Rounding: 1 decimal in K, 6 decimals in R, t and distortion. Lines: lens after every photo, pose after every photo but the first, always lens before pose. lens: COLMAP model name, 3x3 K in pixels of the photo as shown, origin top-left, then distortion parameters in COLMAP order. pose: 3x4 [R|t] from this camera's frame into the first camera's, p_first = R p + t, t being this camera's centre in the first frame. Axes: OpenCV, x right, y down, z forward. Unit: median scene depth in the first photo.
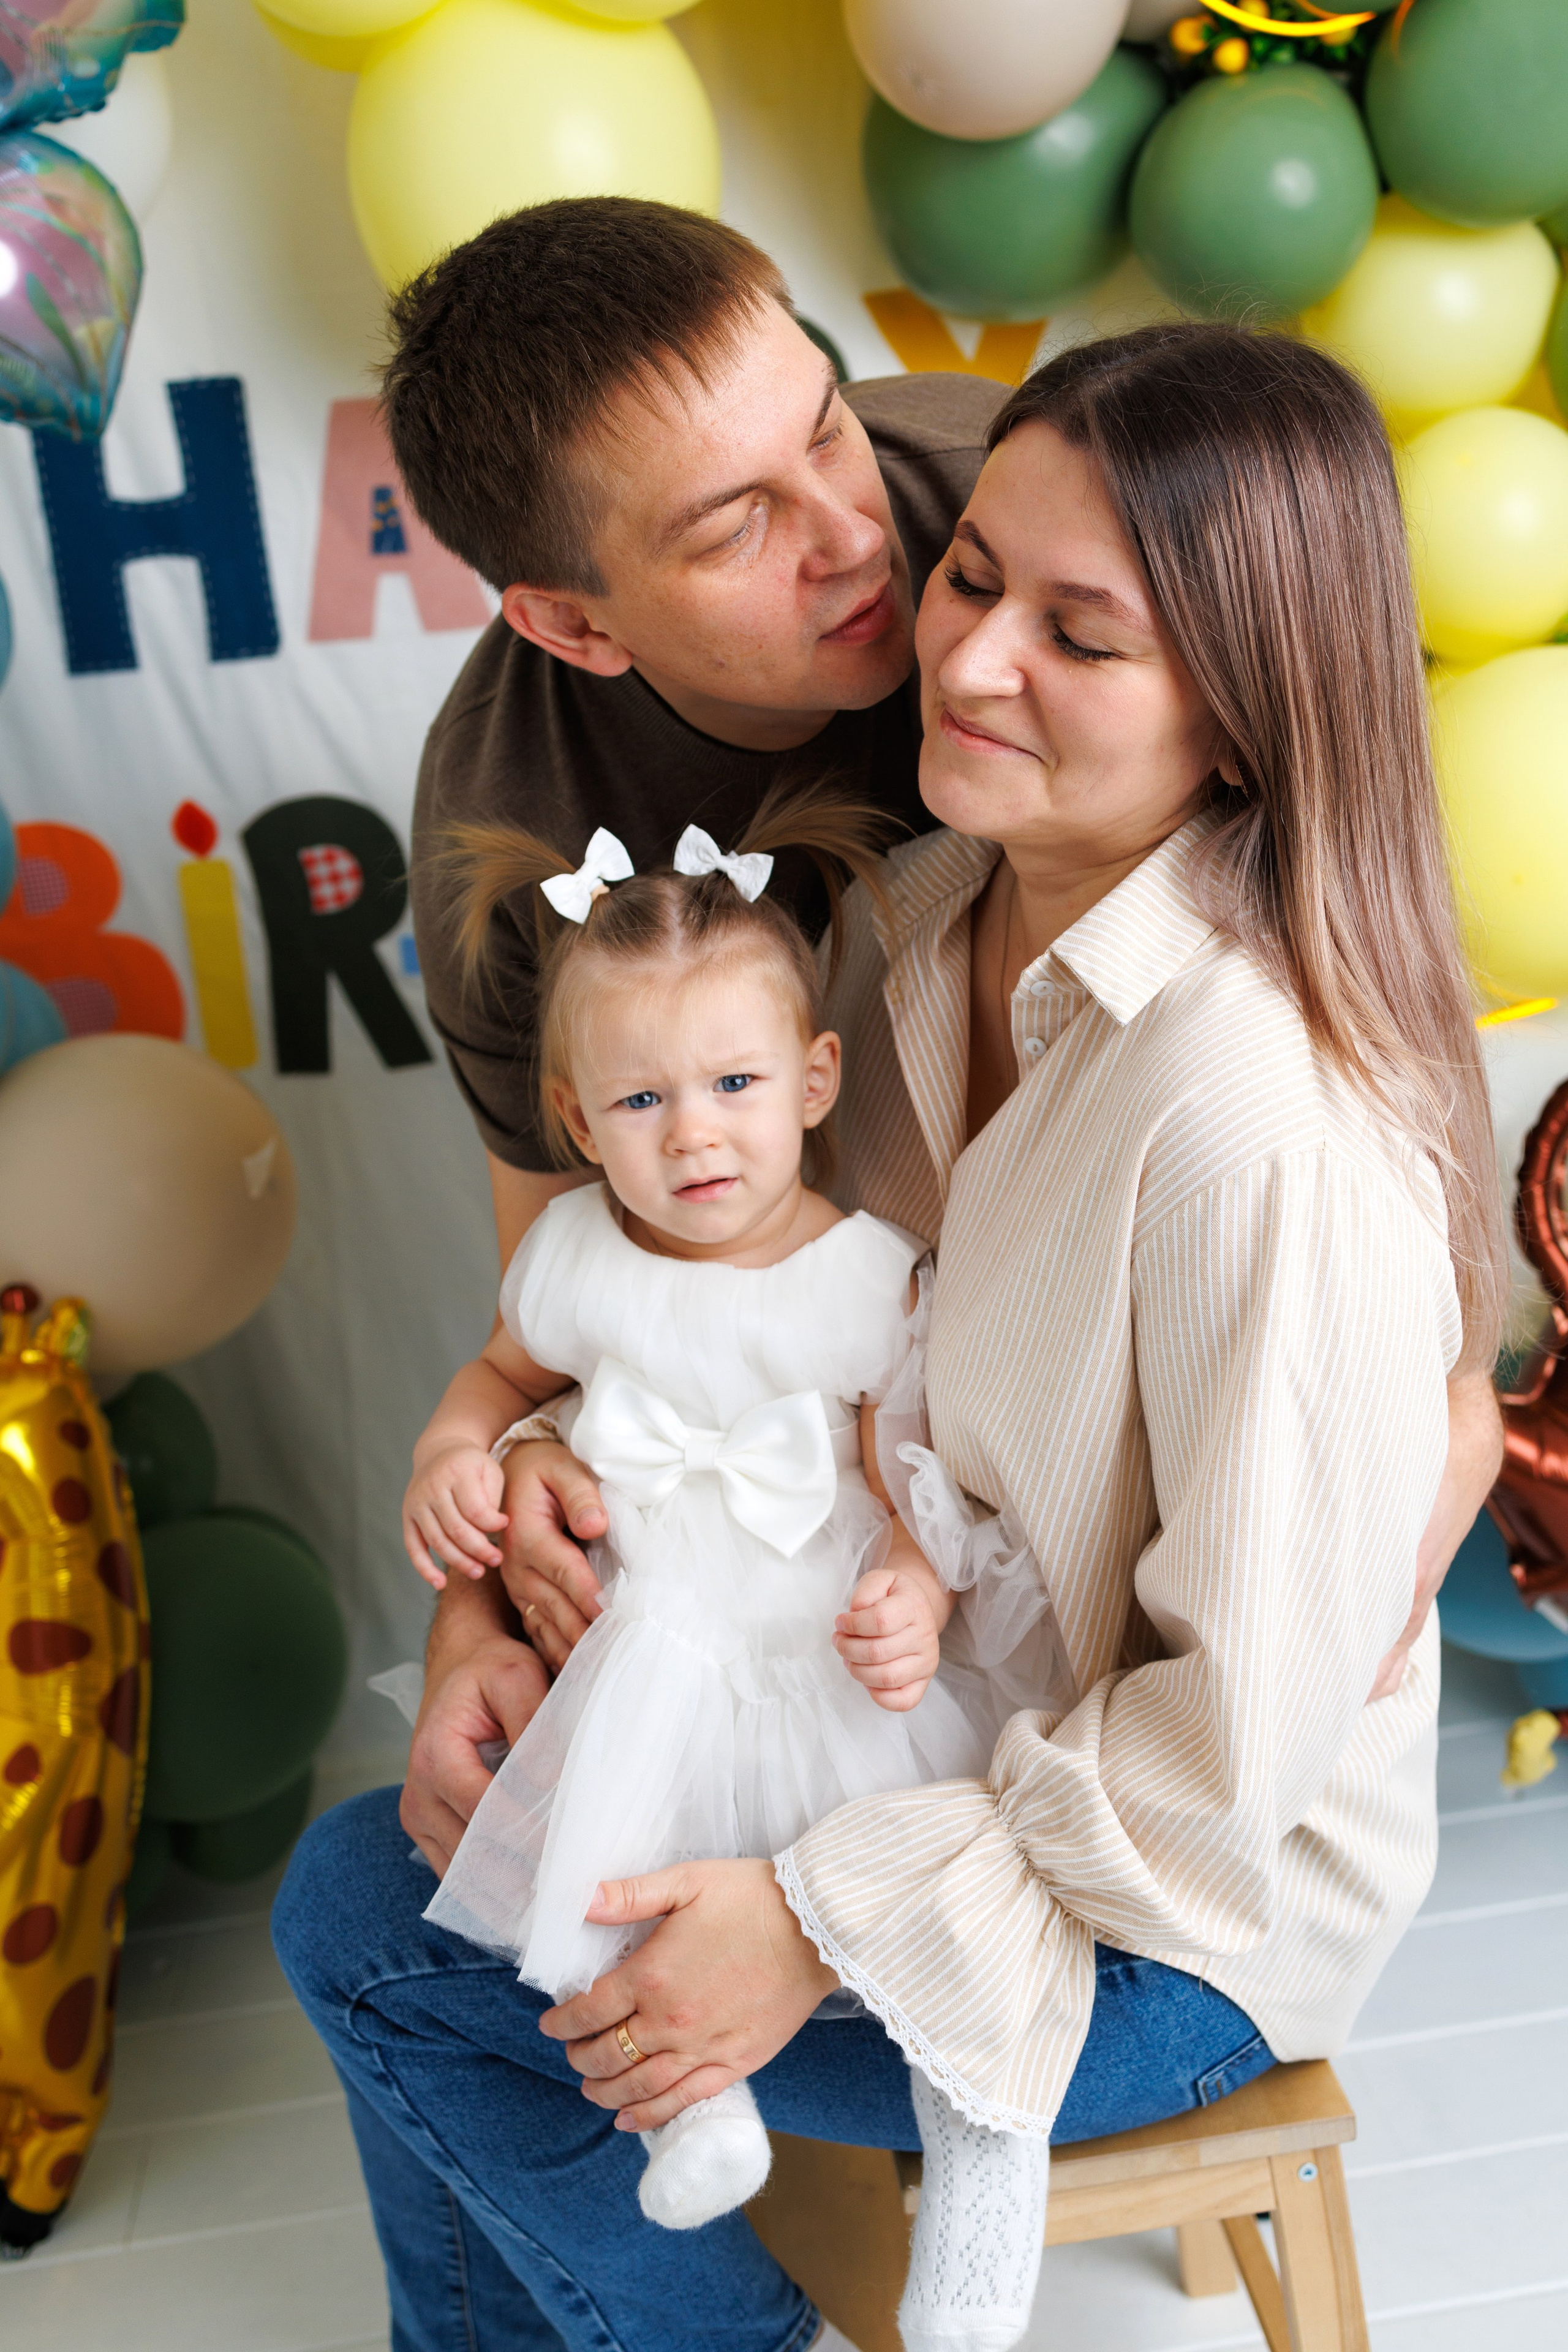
lens RADIAL K [[2271.3, 0, 774.7], [0, 2271.3, 1148.6], [0, 0, 1]] dist [-0.000063, 0.000000]
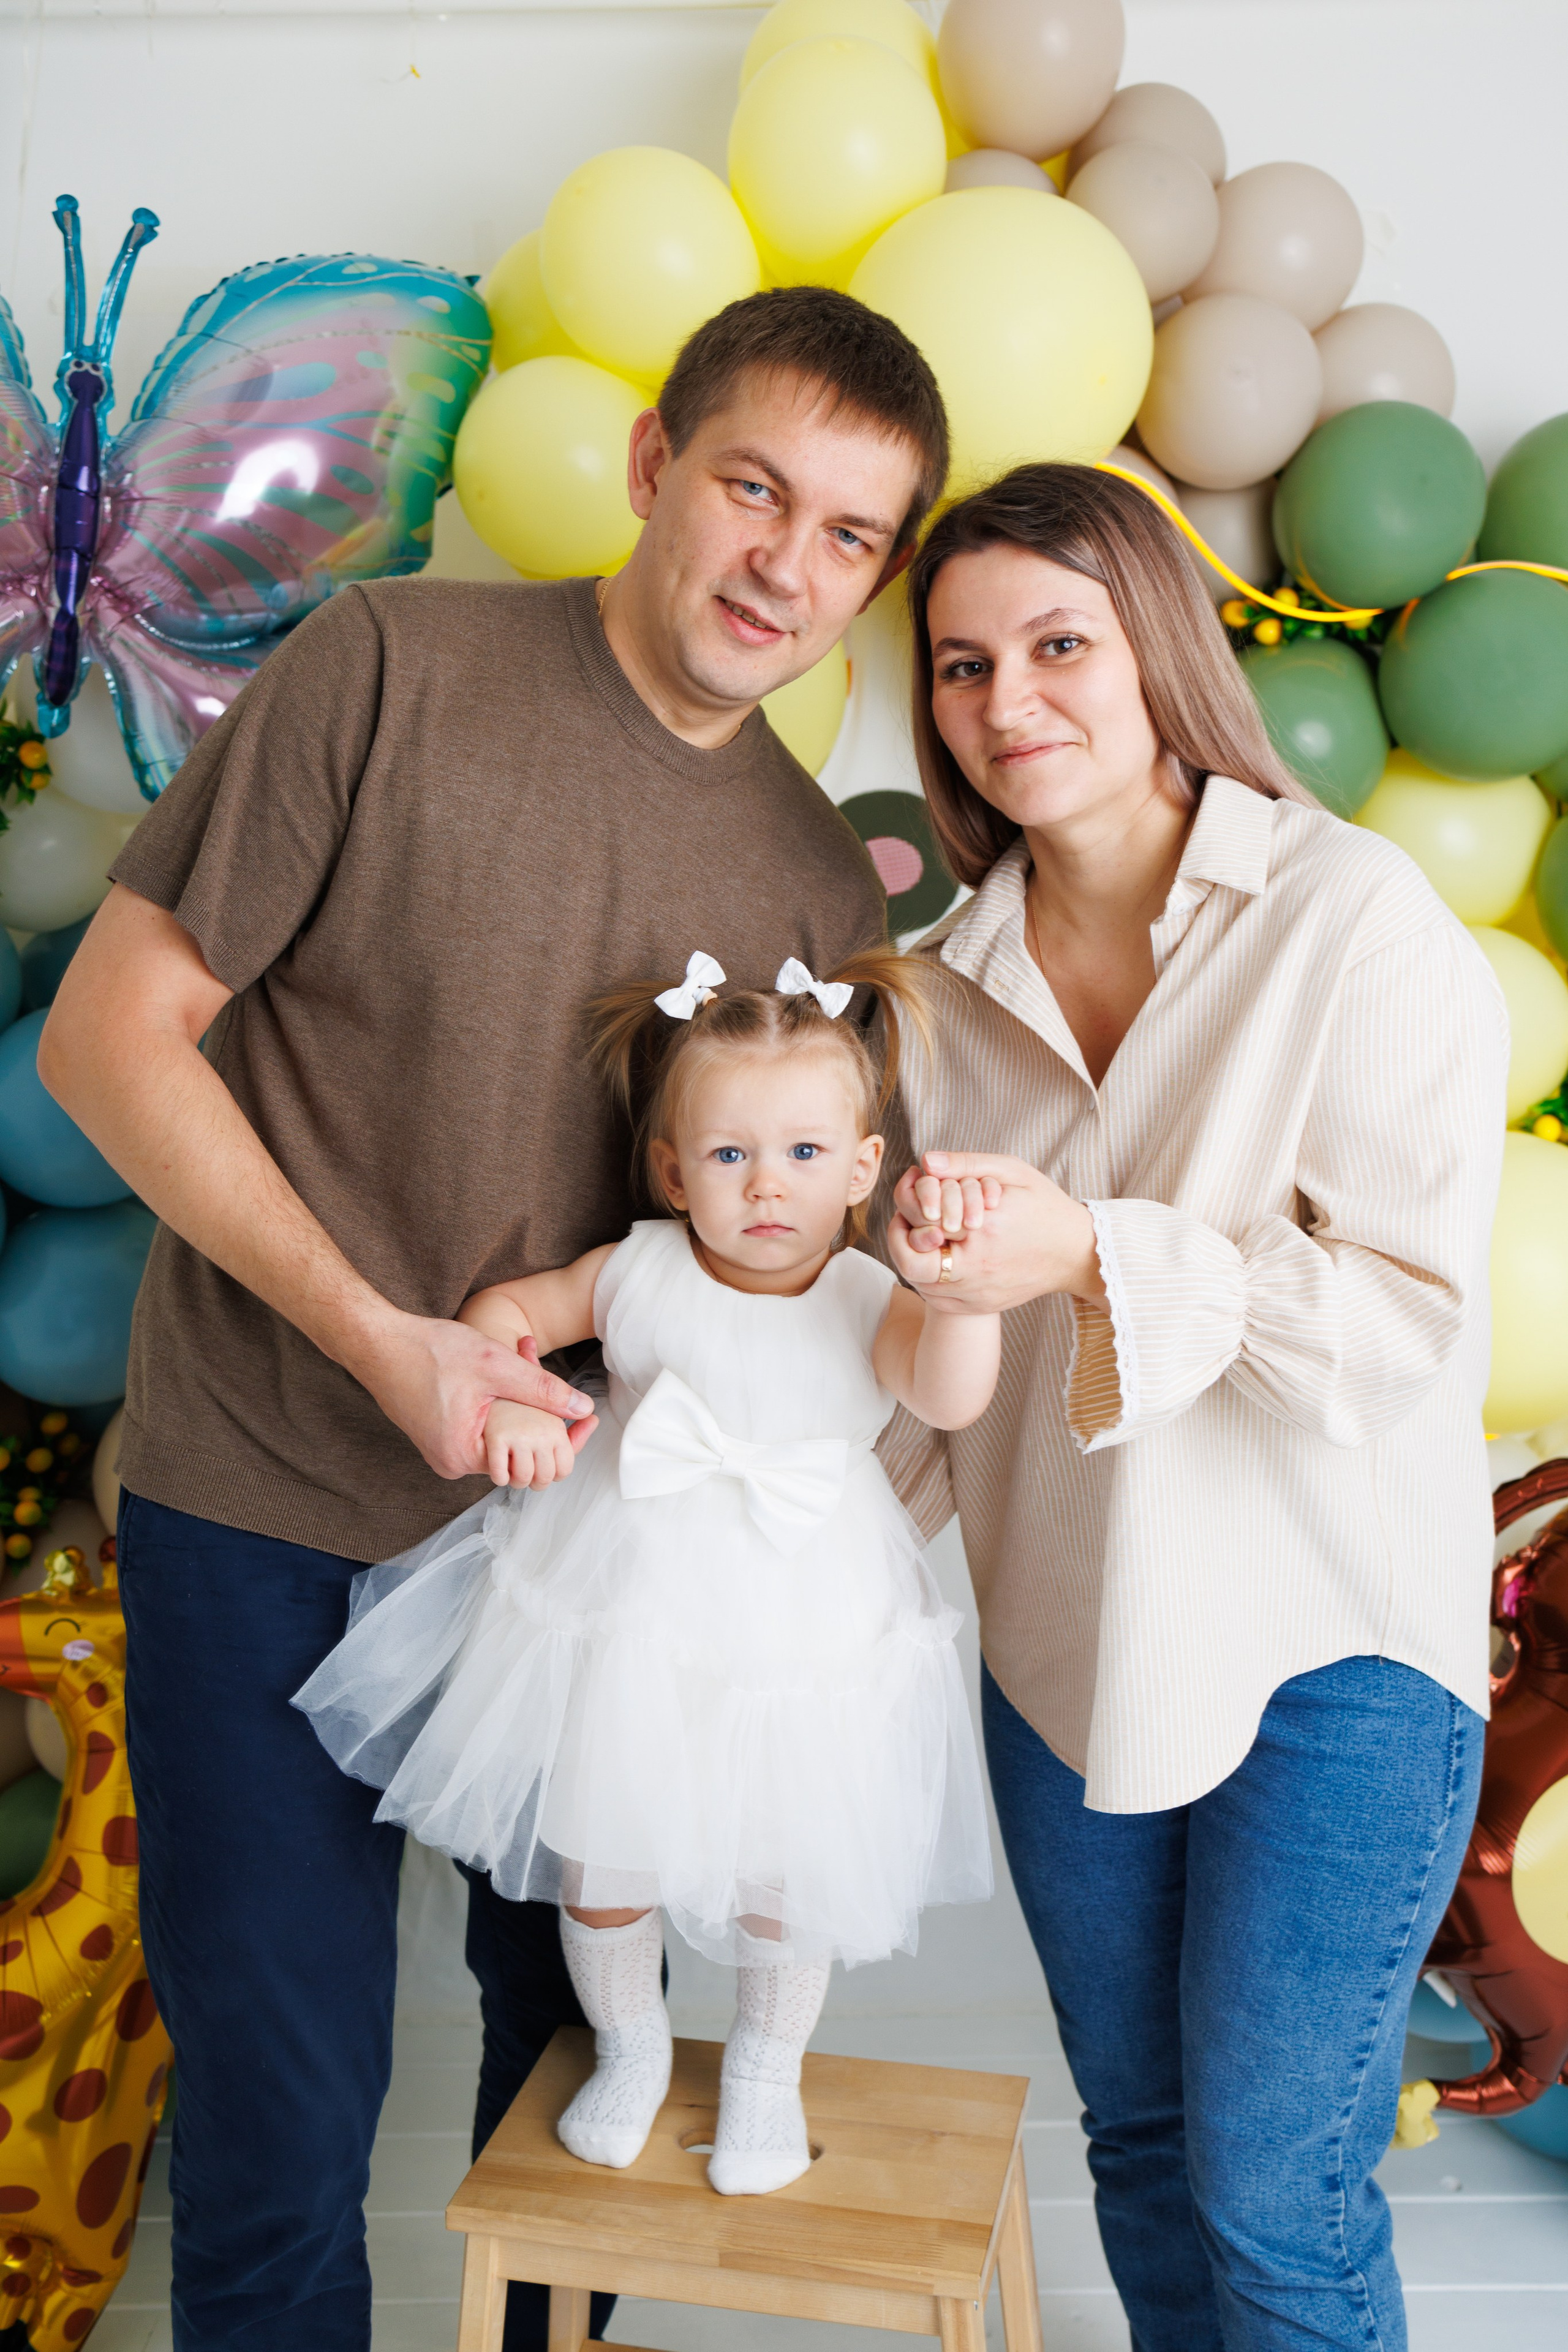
lens RADIAL K [[2271.3, 0, 793.9], [0, 2271.3, 1156.4], [0, 0, 1]] dist [-0.000063, 0.000000]
pose [[0.989000, 0.096229, -0.112335, 0.113012], [-0.112706, 0.982090, -0.150987, 0.008470], [0.095794, 0.161987, 0.982132, -0.176410]]
